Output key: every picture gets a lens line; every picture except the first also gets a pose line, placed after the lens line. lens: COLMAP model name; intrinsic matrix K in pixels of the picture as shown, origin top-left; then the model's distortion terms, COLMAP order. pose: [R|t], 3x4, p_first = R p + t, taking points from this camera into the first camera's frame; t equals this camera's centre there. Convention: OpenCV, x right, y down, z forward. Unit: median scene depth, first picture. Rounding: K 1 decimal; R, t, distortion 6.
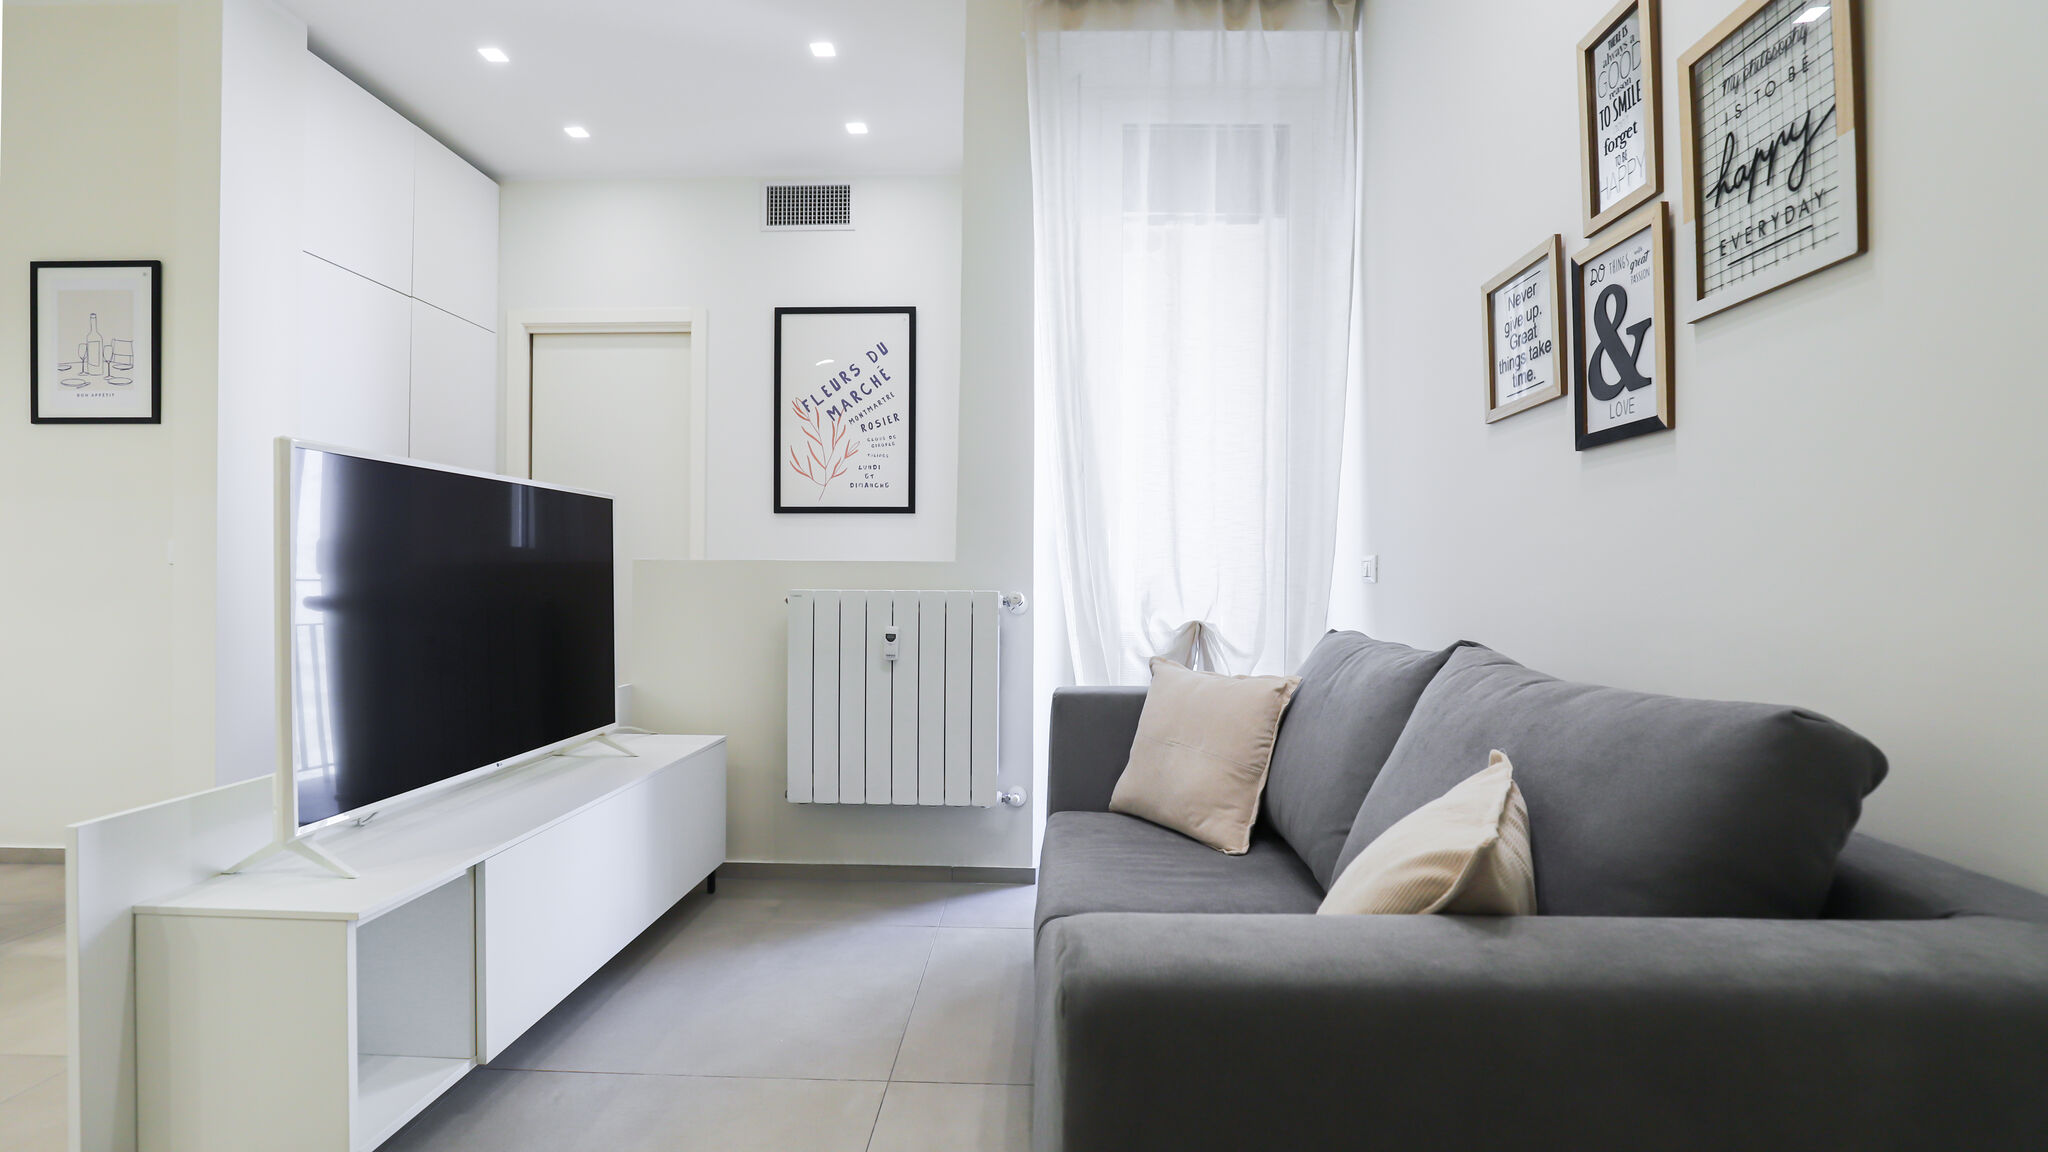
lens RADIAL K [[948.8, 0, 1014.9], [0, 948.8, 573.9], [0, 0, 1]] dist [-0.025572, 0.005587]
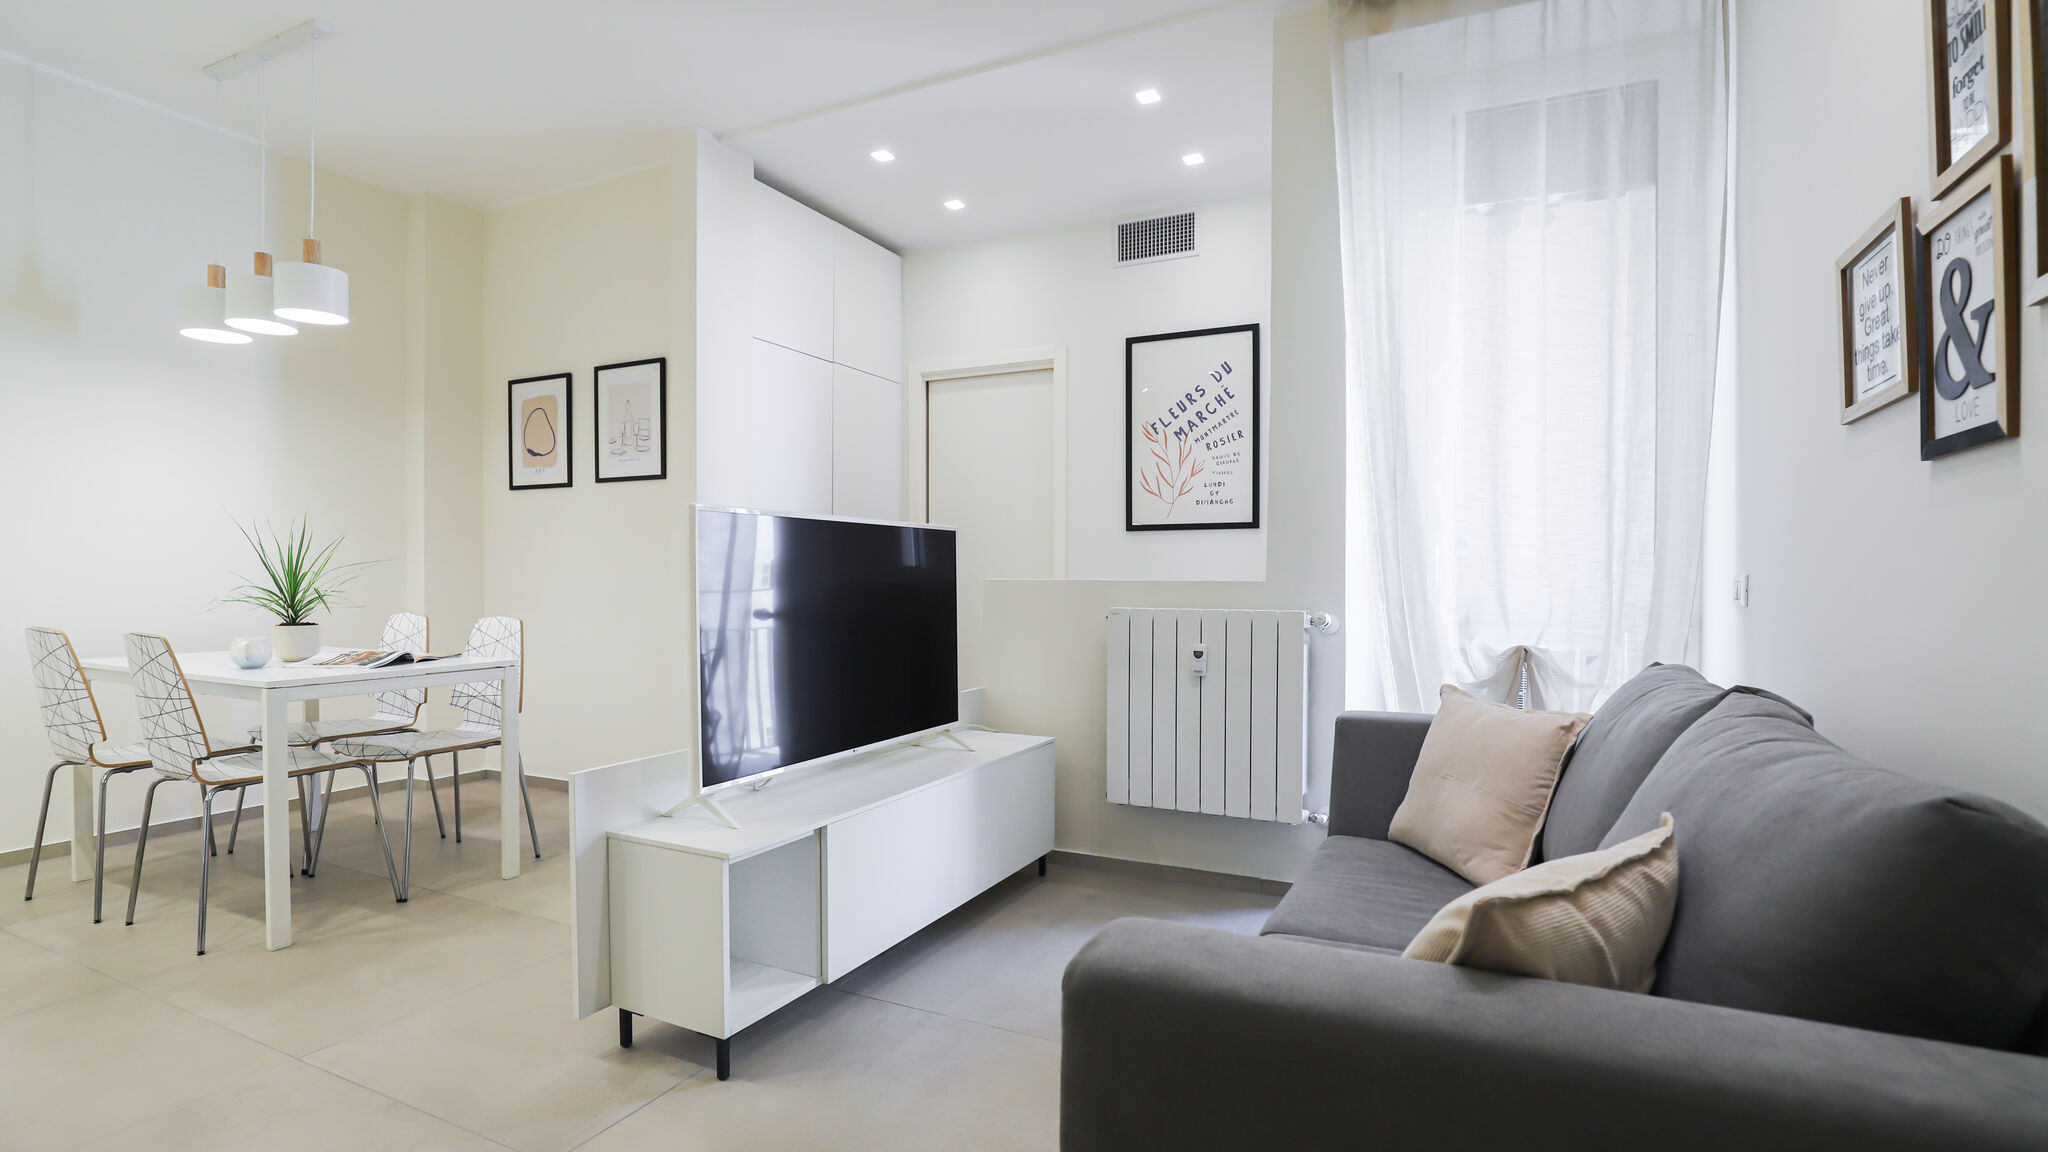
lens RADIAL K [[948.8, 0, 1026.6], [0, 948.8, 586.0], [0, 0, 1]] dist [-0.025572, 0.005587]
pose [[0.913218, -0.000202, -0.407472, 0.123793], [0.003954, 0.999957, 0.008366, -0.018217], [0.407453, -0.009251, 0.913179, -0.037280]]
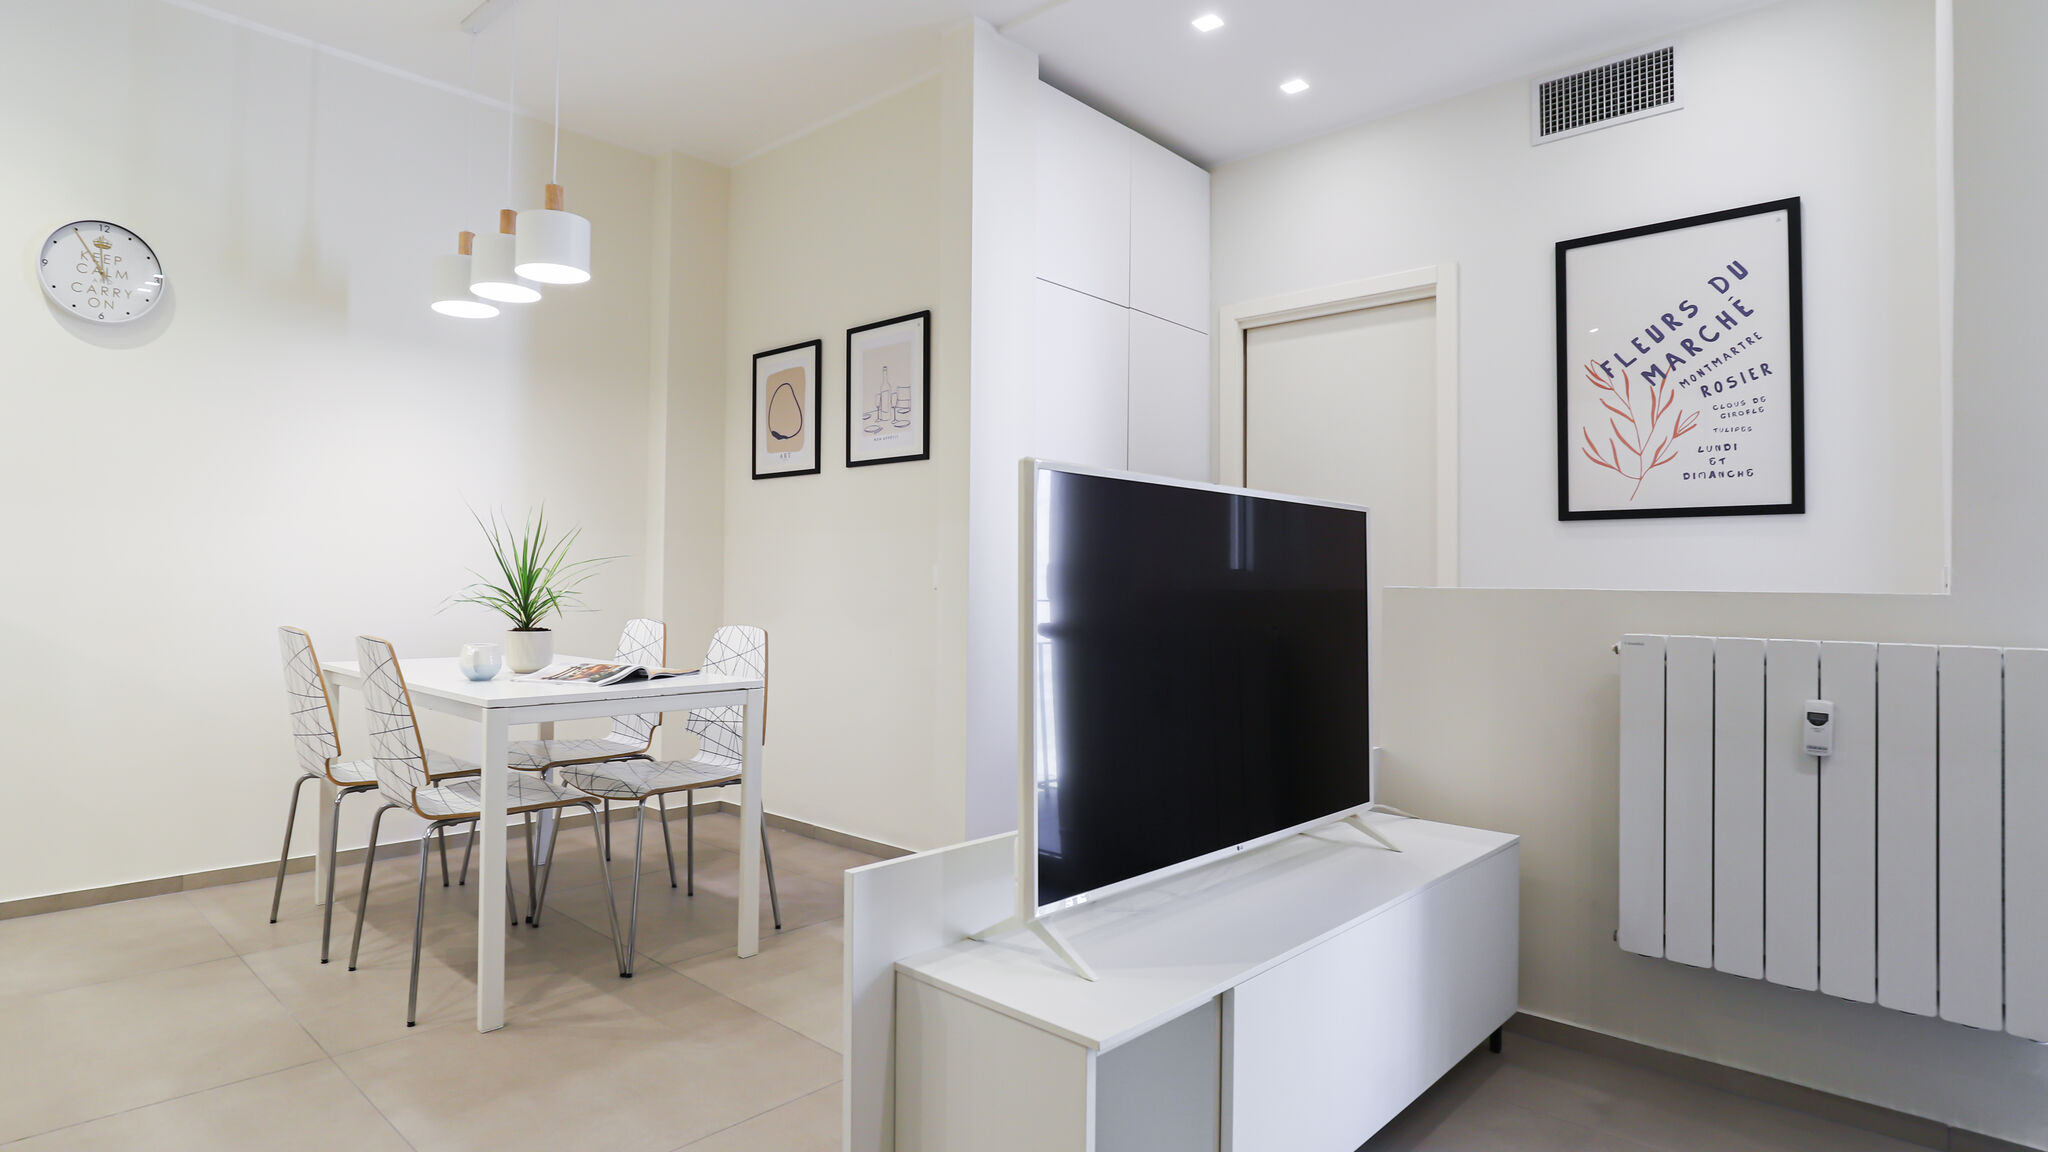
lens RADIAL K [[1059.7, 0, 934.1], [0, 1059.7, 557.8], [0, 0, 1]] dist [-0.004664, -0.003516]
pose [[0.737629, -0.013282, -0.675076, -0.090693], [-0.008340, 0.999551, -0.028778, -0.012192], [0.675155, 0.026857, 0.737187, 0.107956]]
